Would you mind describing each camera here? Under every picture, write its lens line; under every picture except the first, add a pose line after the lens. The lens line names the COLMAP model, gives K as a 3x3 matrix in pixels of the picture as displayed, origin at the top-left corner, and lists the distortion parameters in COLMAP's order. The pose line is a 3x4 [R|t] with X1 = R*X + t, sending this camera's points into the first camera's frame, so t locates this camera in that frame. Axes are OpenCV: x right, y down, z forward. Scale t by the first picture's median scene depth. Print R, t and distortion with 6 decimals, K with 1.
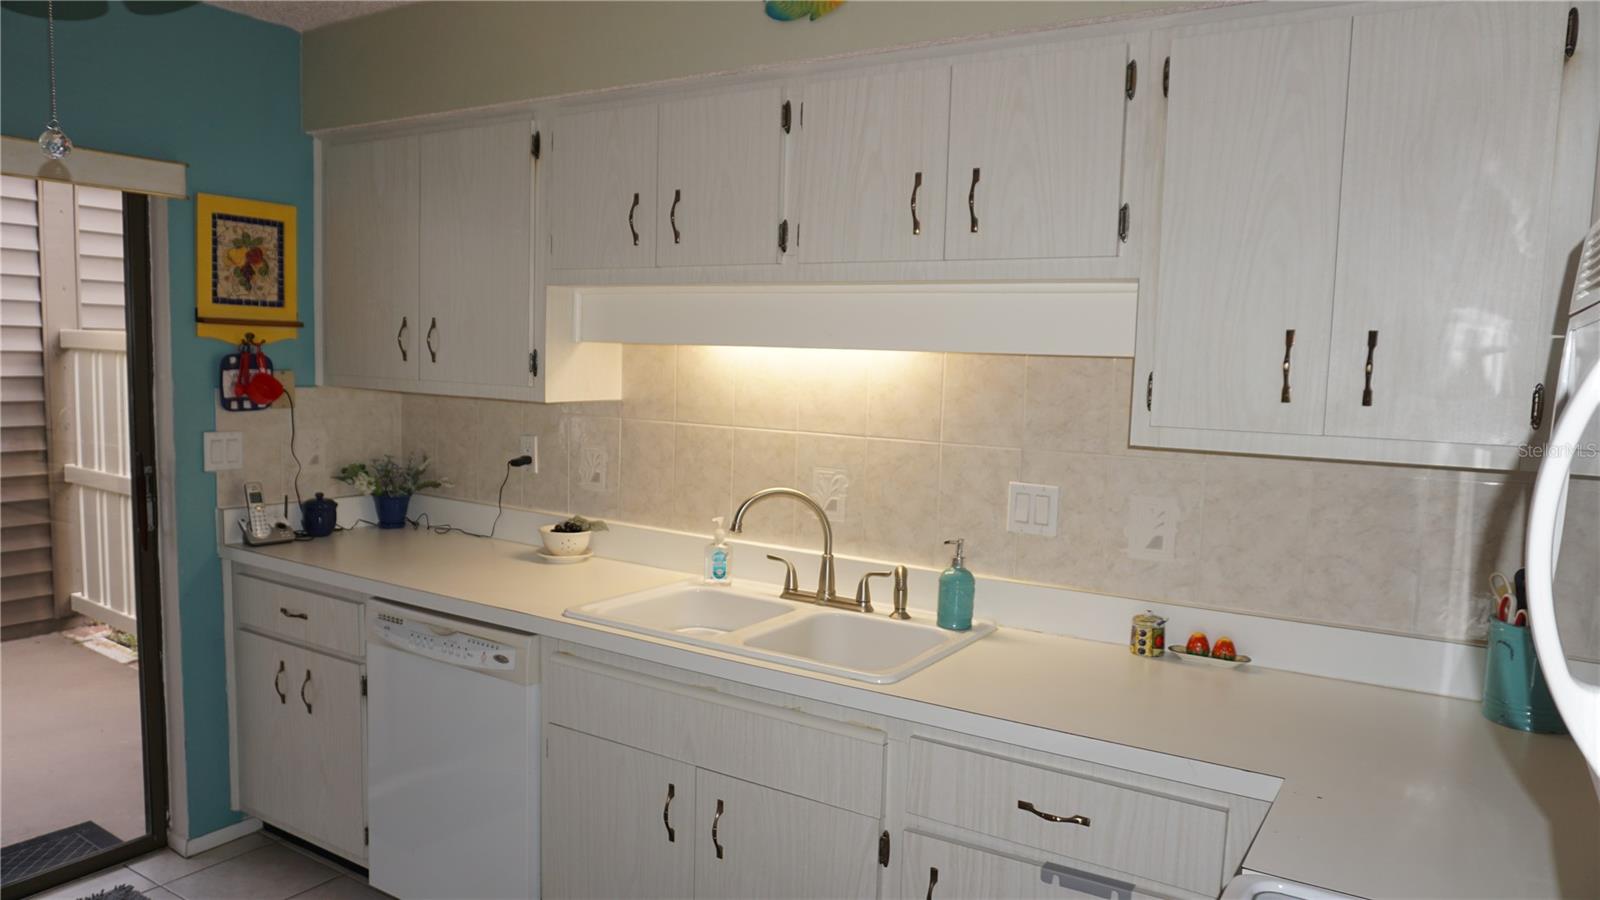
lens RADIAL K [[1064.2, 0, 800.6], [0, 1064.2, 461.2], [0, 0, 1]] dist [-0.051736, 0.030945]
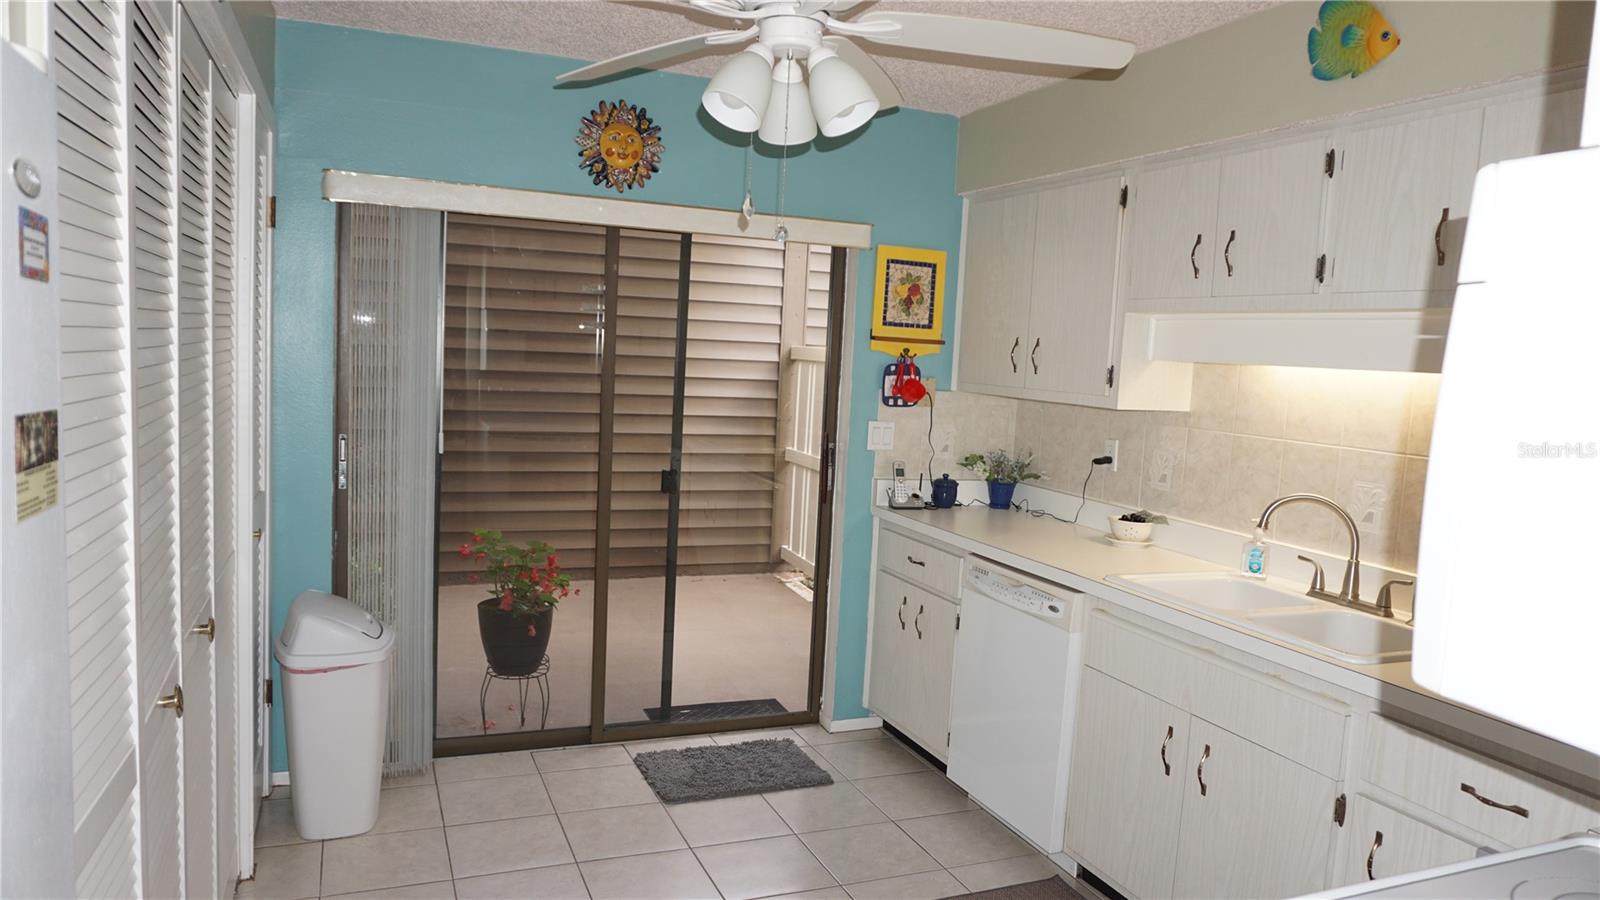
lens RADIAL K [[1064.2, 0, 800.6], [0, 1064.2, 461.2], [0, 0, 1]] dist [-0.051736, 0.030945]
pose [[0.819454, 0.071877, -0.568620, 0.140529], [-0.084857, 0.996386, 0.003659, 0.026745], [0.566828, 0.045253, 0.822592, -0.172263]]
